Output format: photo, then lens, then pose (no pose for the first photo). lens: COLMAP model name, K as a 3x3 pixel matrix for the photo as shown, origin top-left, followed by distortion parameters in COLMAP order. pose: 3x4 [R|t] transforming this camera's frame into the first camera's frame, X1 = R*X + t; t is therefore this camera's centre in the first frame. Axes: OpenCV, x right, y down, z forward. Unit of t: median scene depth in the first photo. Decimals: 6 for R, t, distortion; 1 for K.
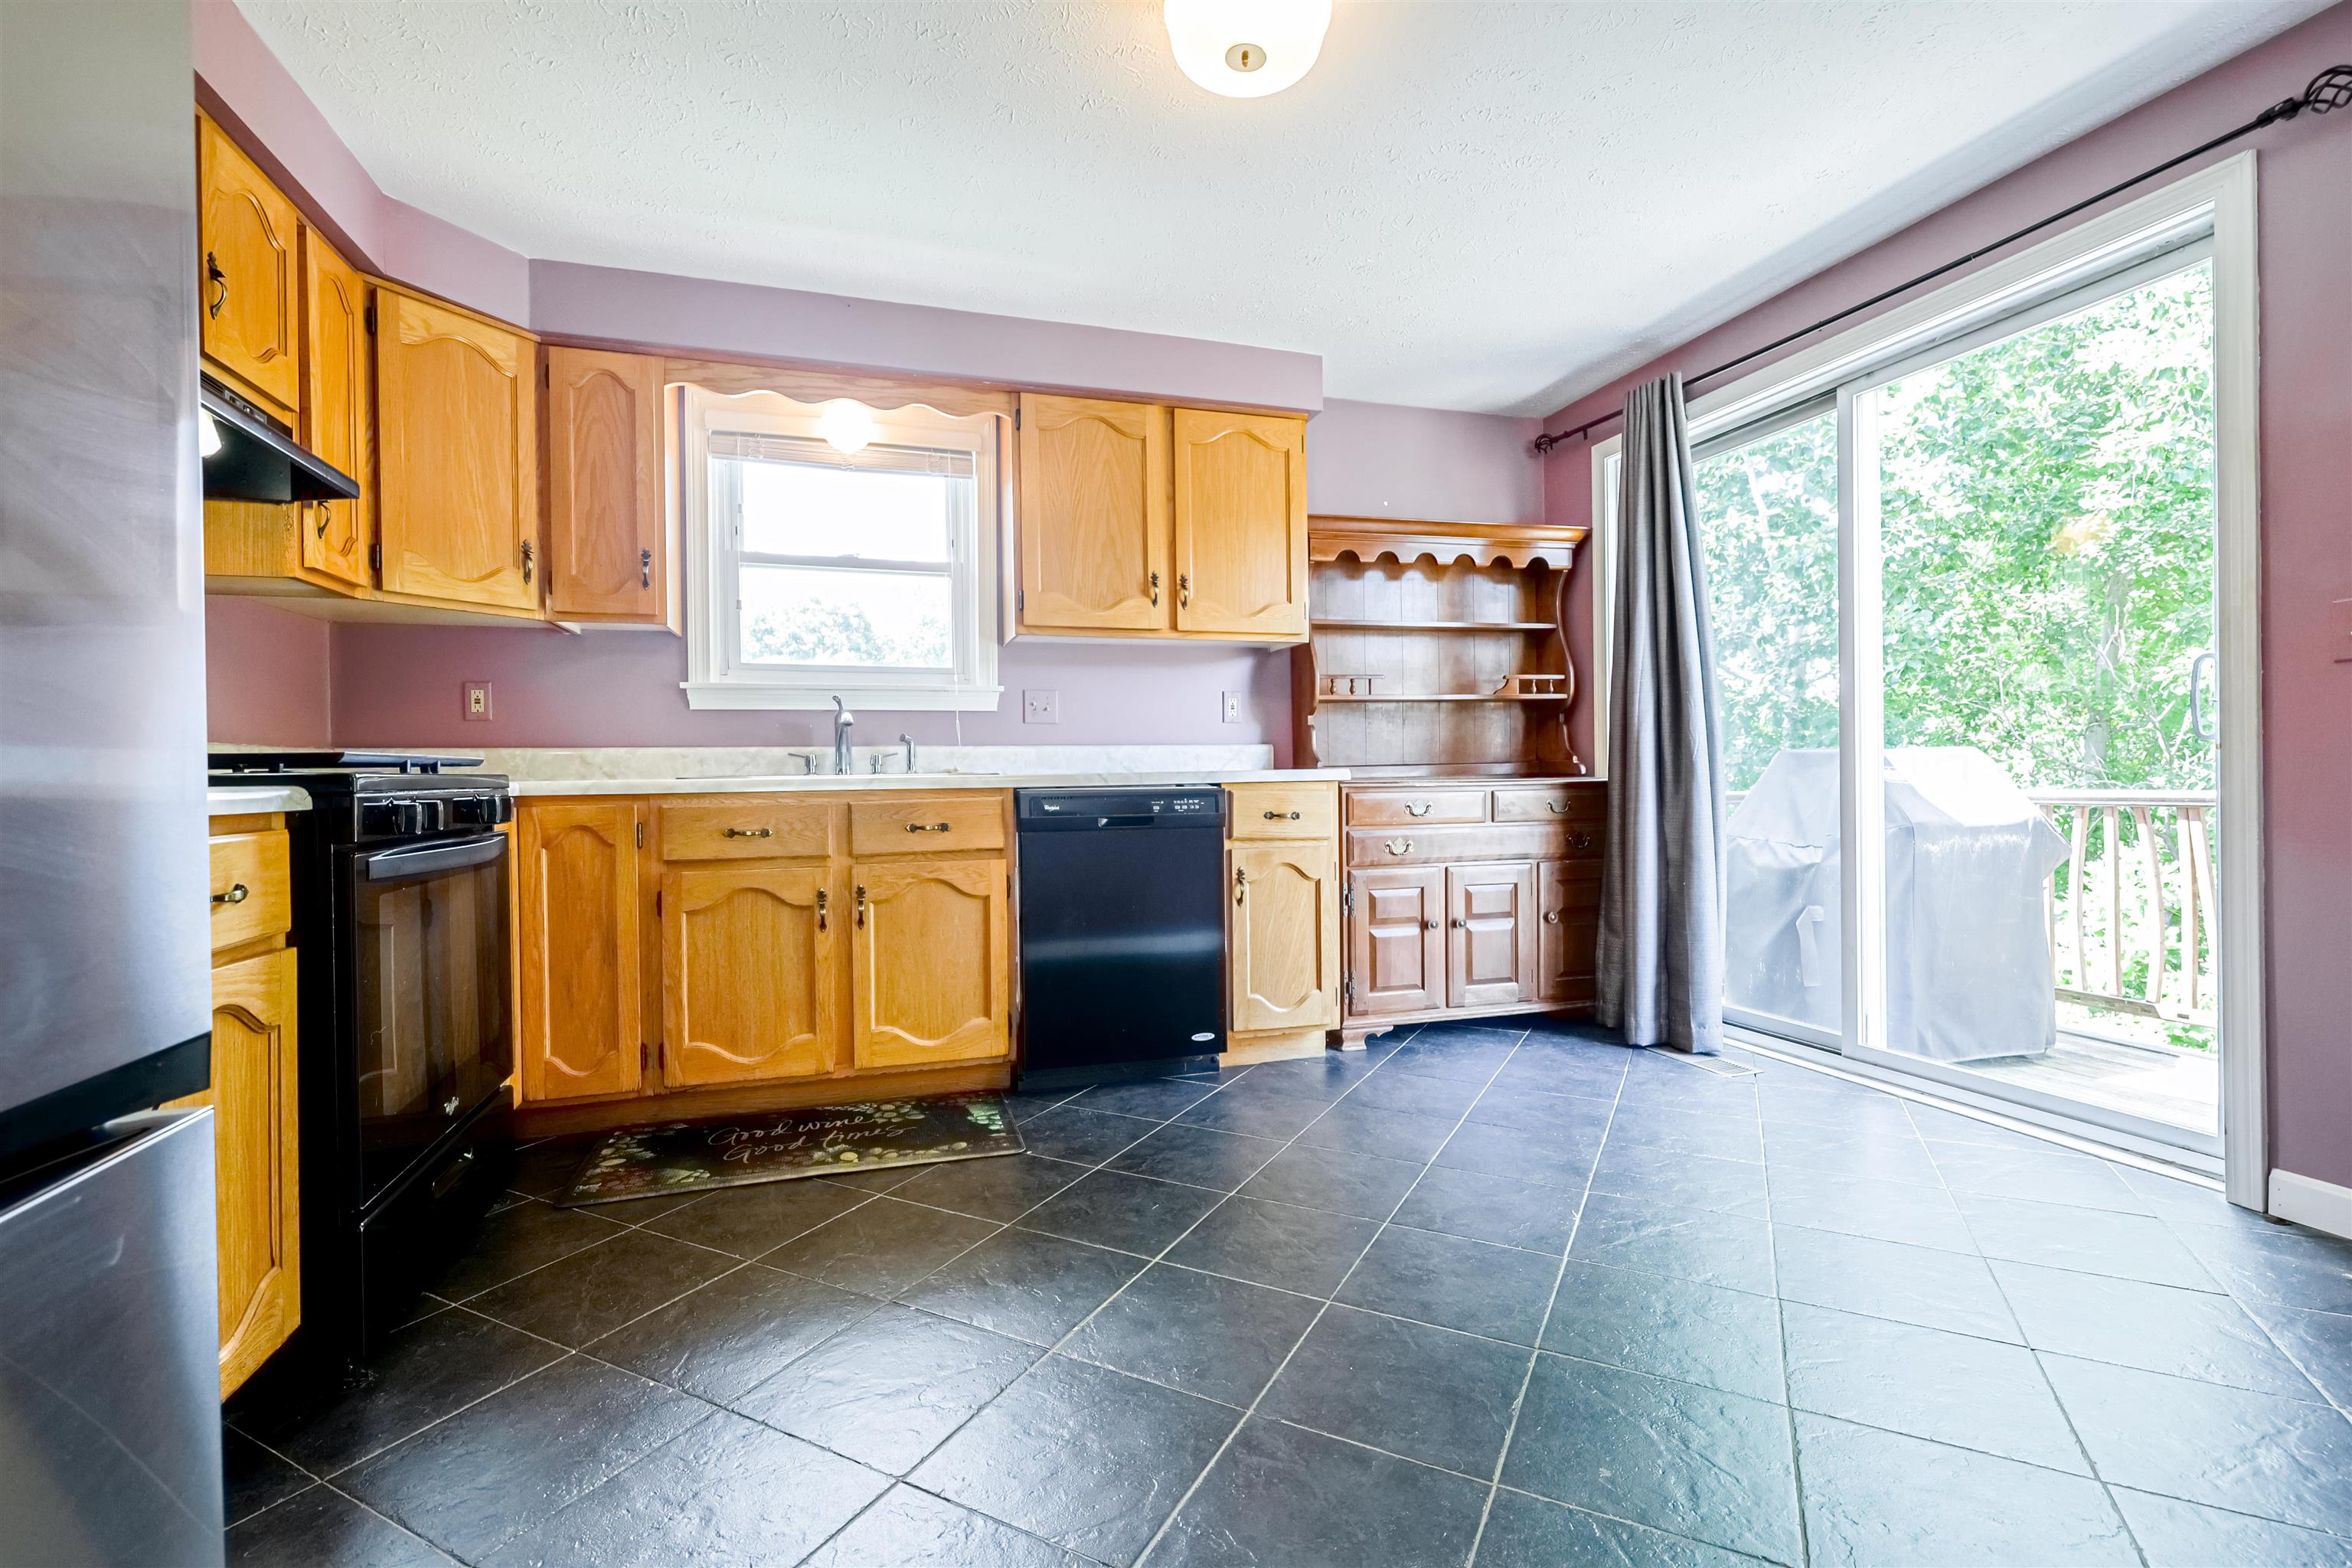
lens RADIAL K [[1057.5, 0, 1174.0], [0, 1057.5, 782.9], [0, 0, 1]] dist [-0.001246, -0.000176]
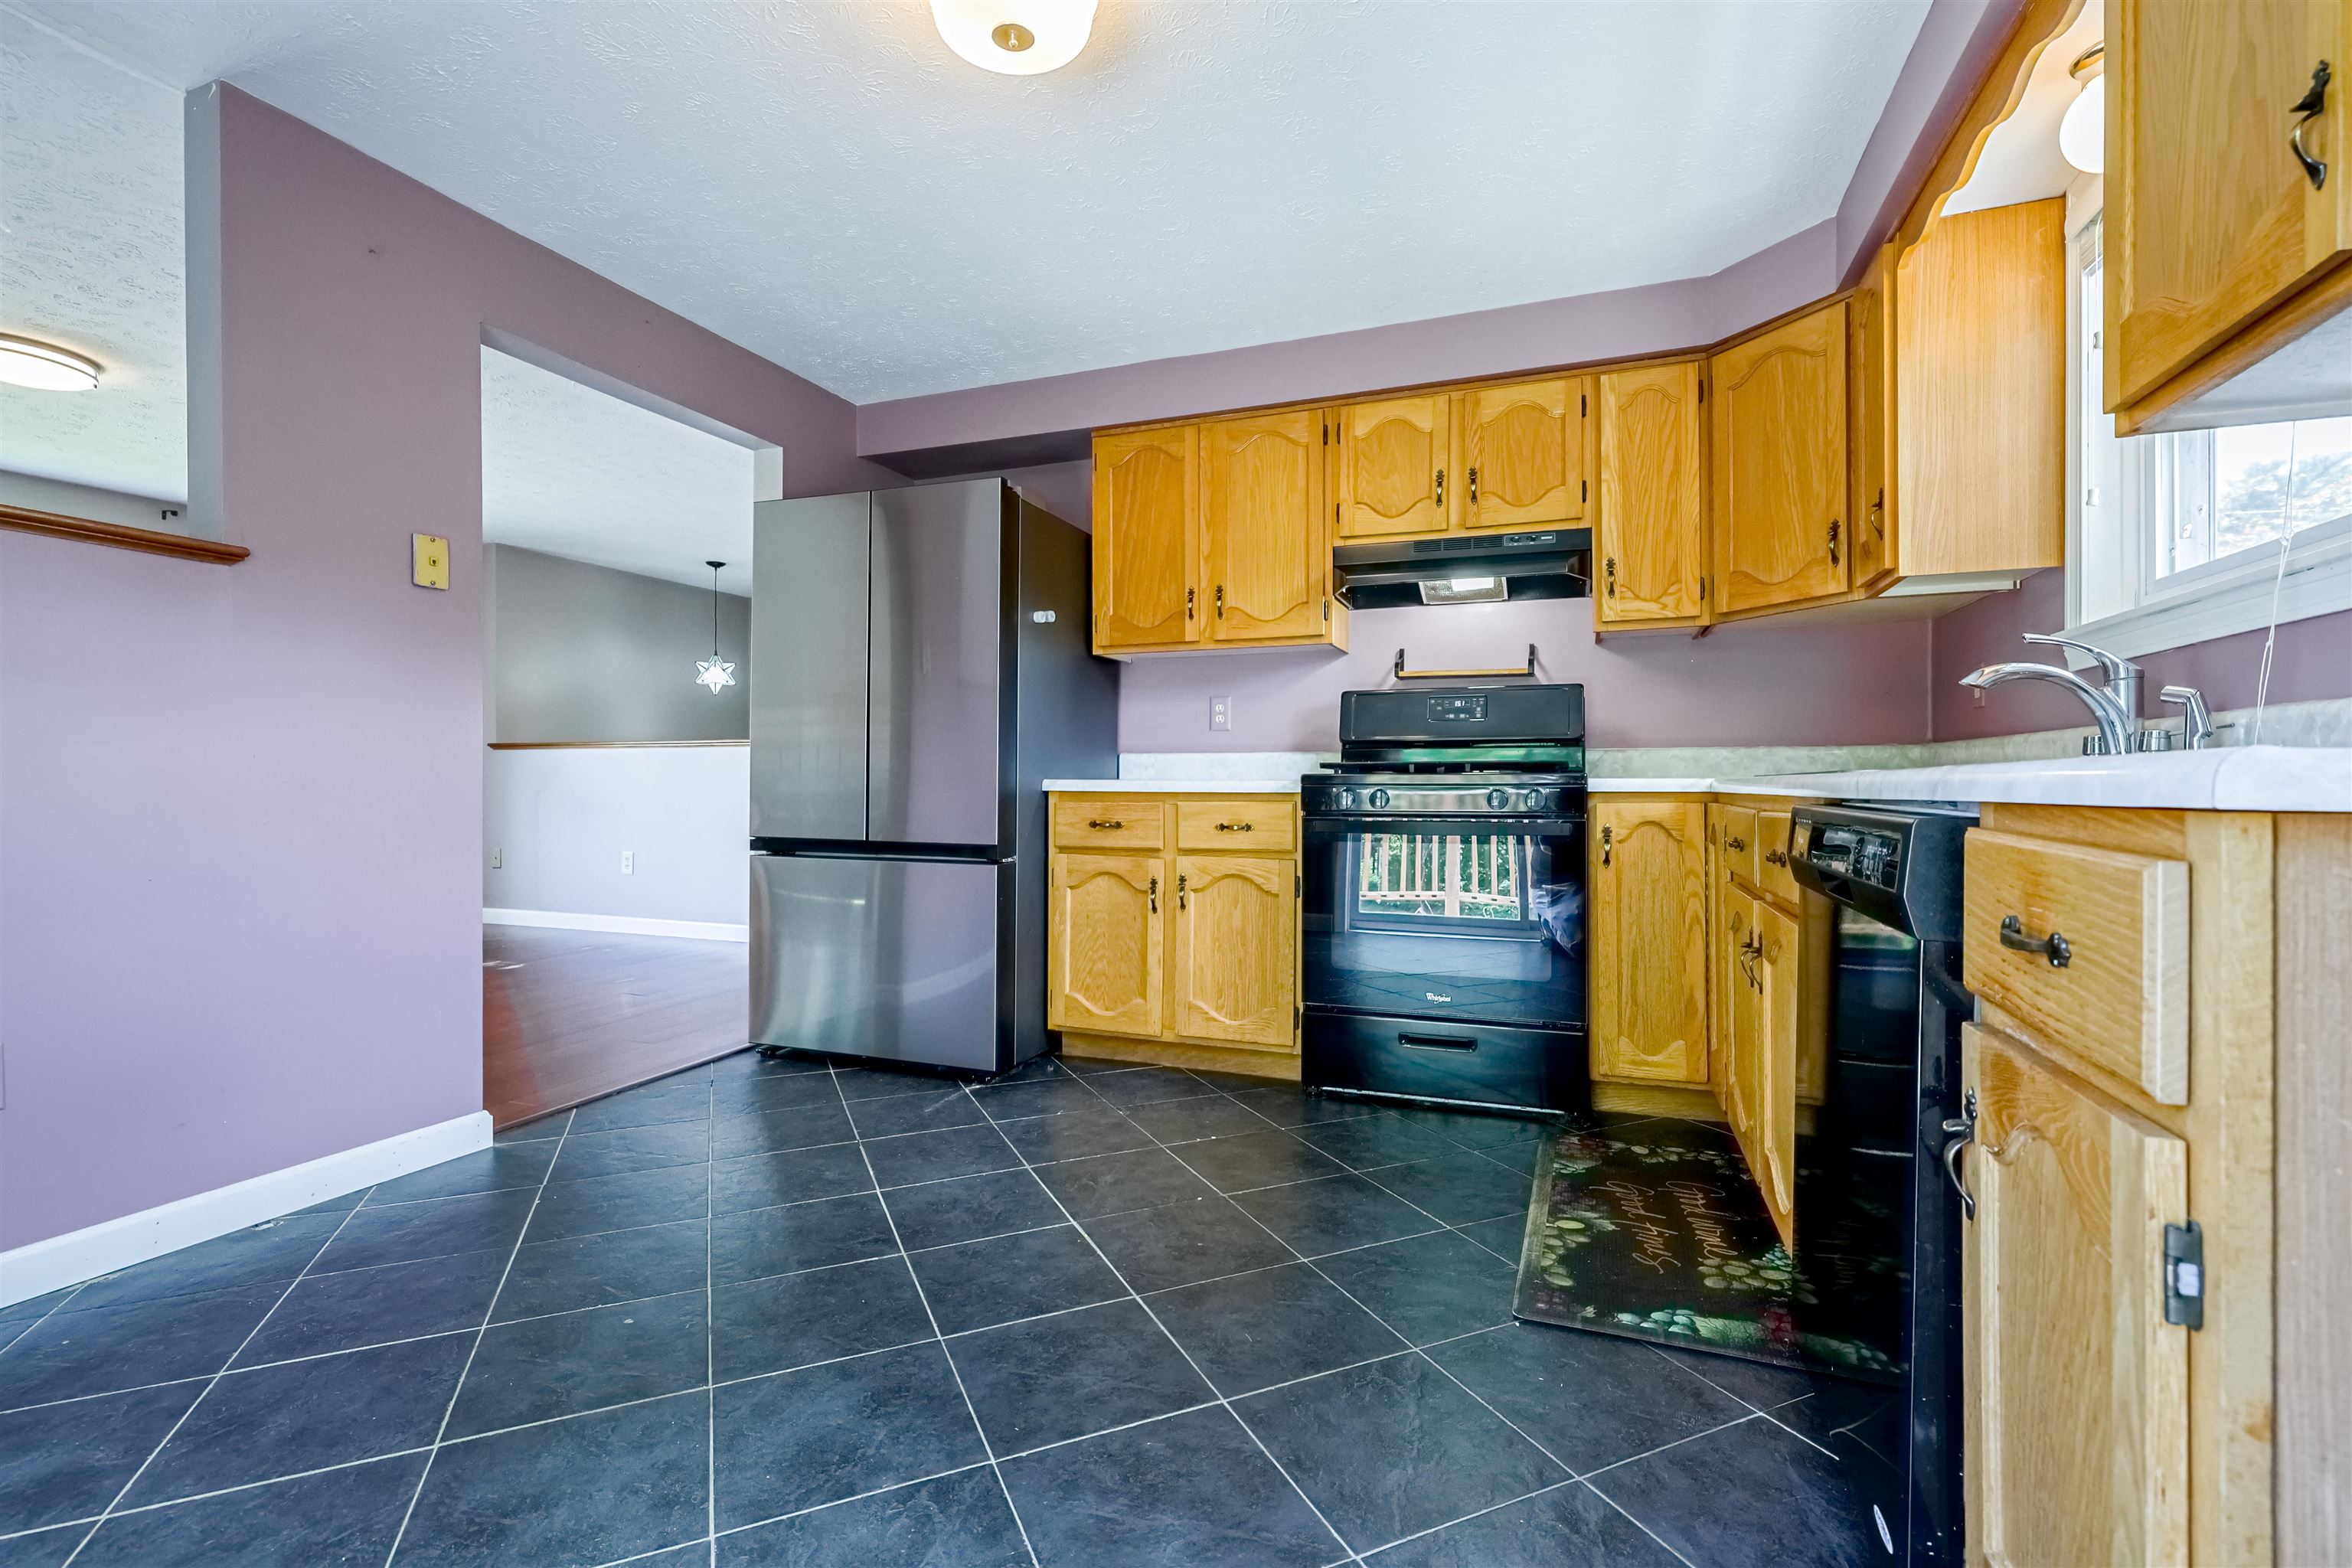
lens RADIAL K [[1057.5, 0, 1174.0], [0, 1057.5, 782.9], [0, 0, 1]] dist [-0.001246, -0.000176]
pose [[-0.622855, 0.013509, -0.782221, 0.395040], [0.002687, 0.999882, 0.015129, -0.010164], [0.782333, 0.007322, -0.622818, 0.922694]]
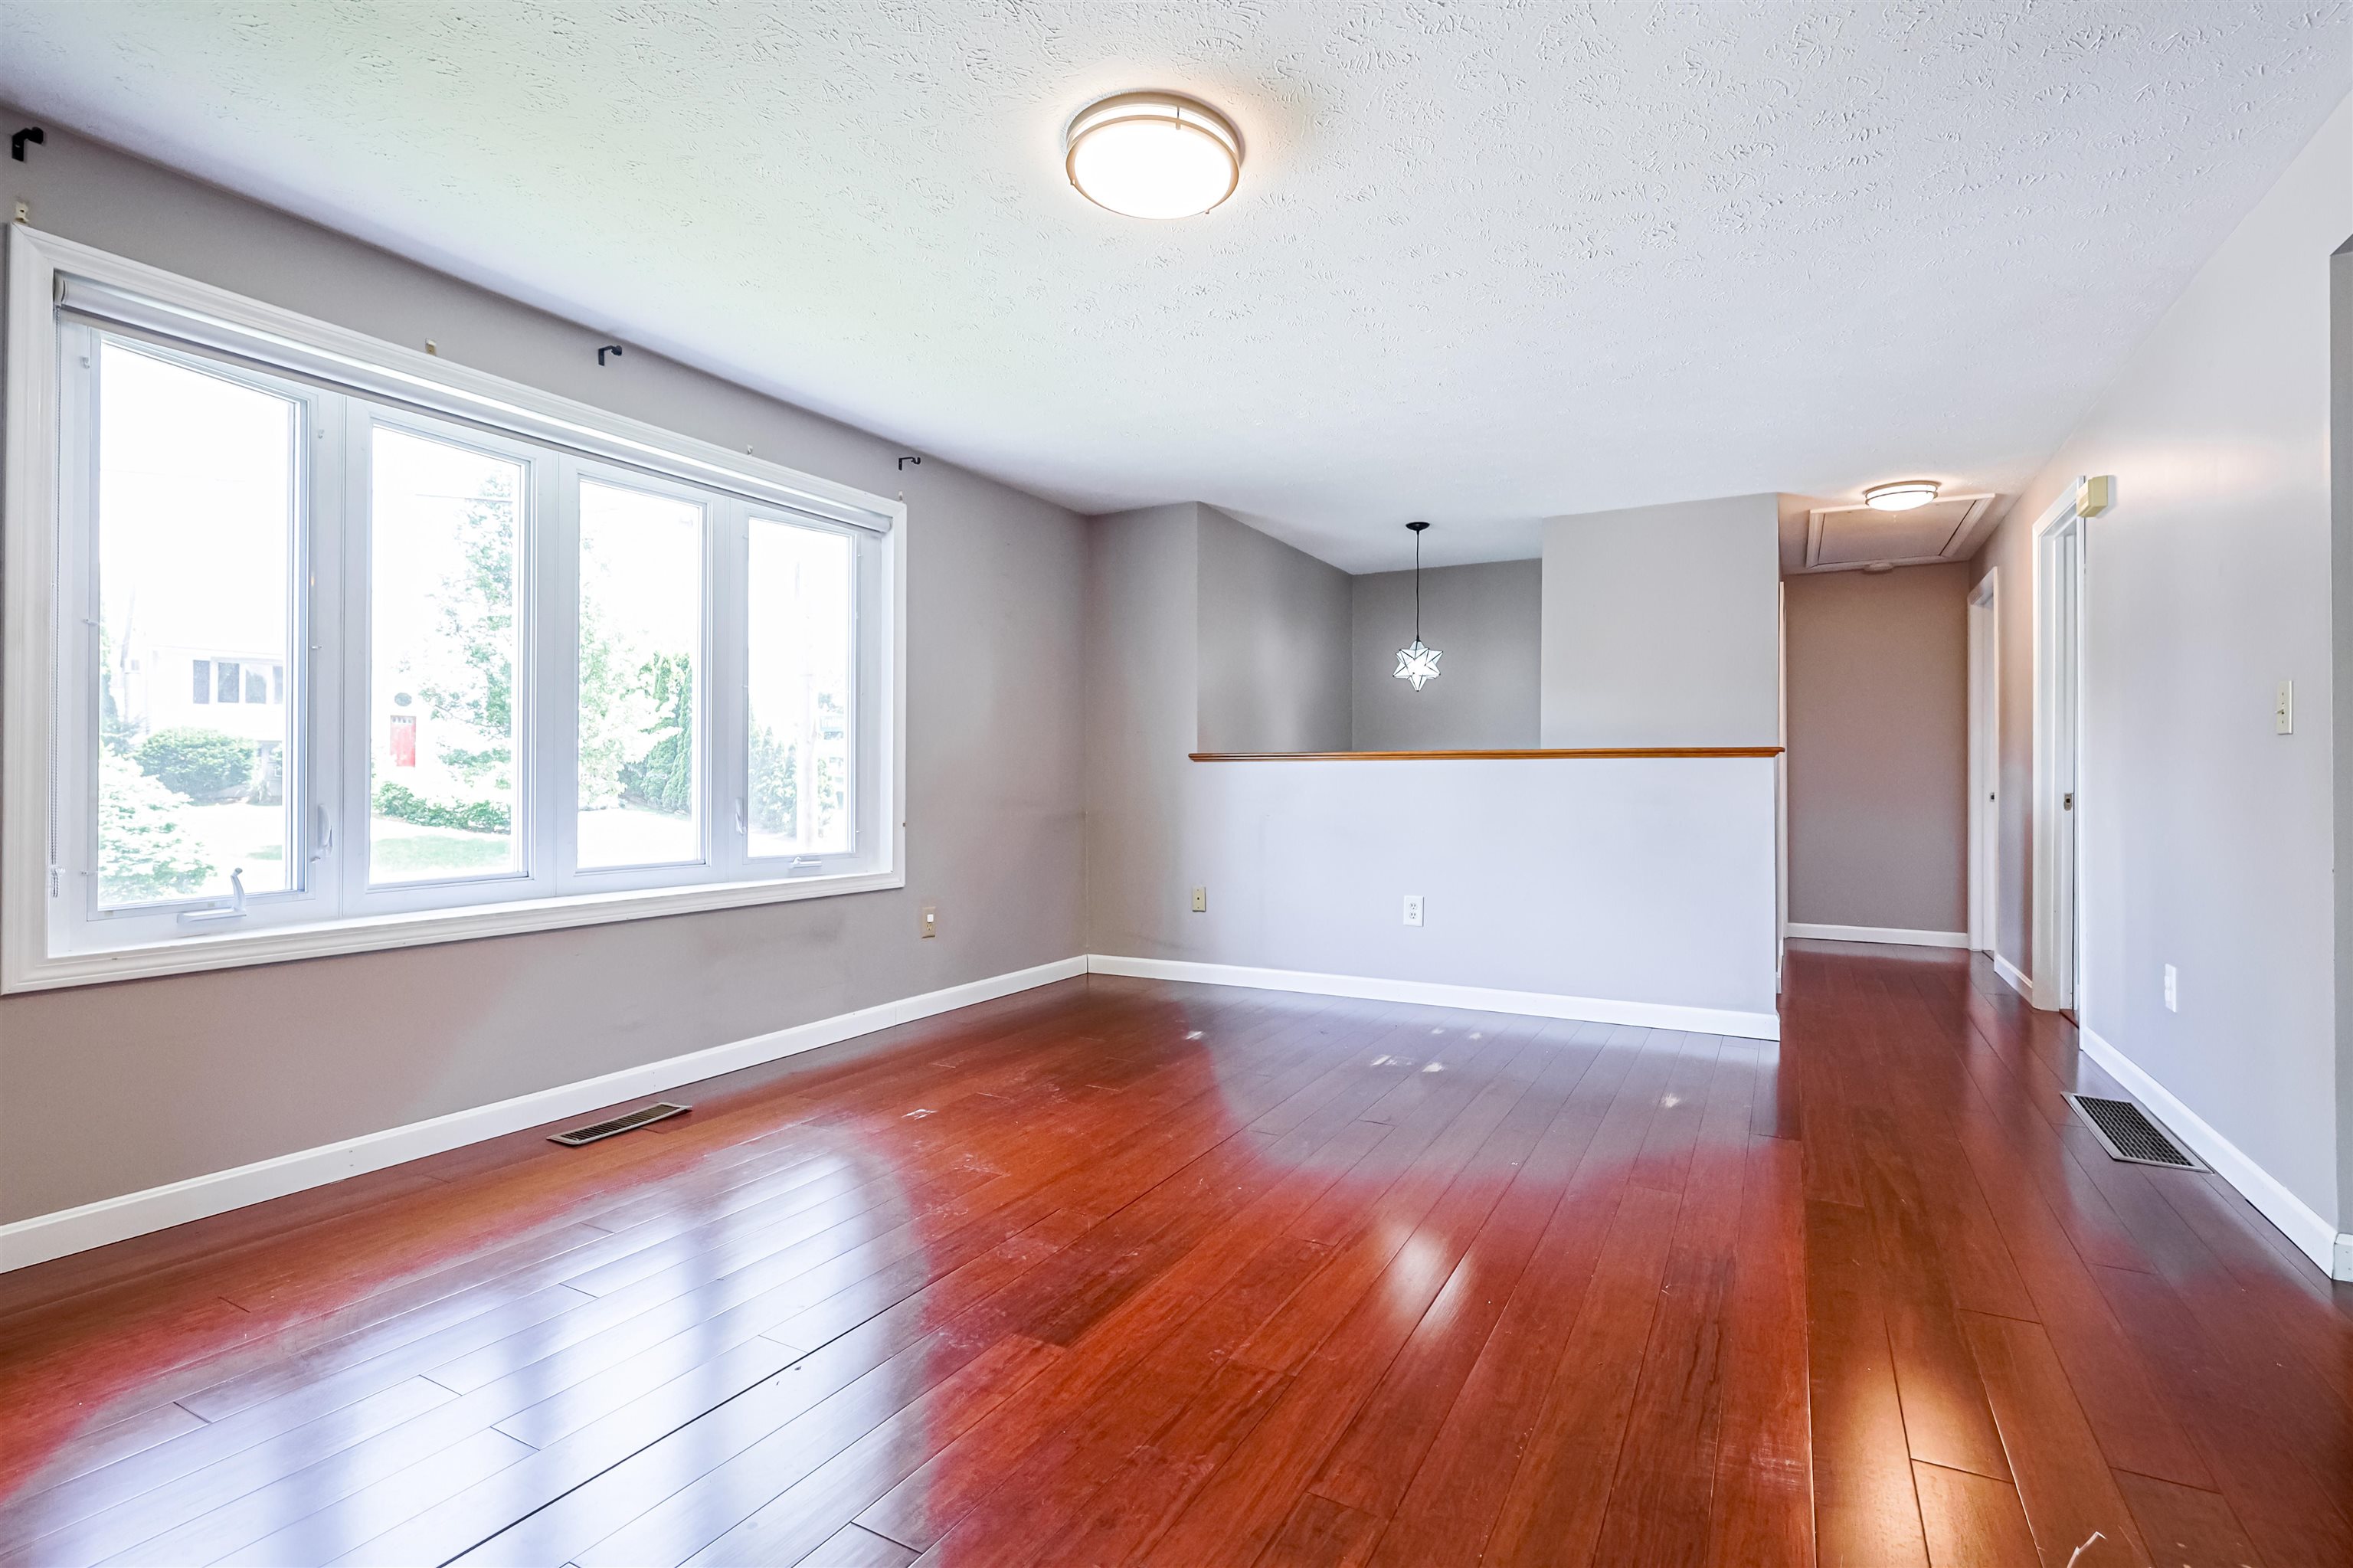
lens RADIAL K [[1073.6, 0, 1233.9], [0, 1073.6, 779.2], [0, 0, 1]] dist [-0.008283, -0.000092]
pose [[-0.697640, 0.007885, -0.716405, 0.713744], [0.001888, 0.999956, 0.009167, -0.032197], [0.716446, 0.005043, -0.697625, -0.088191]]
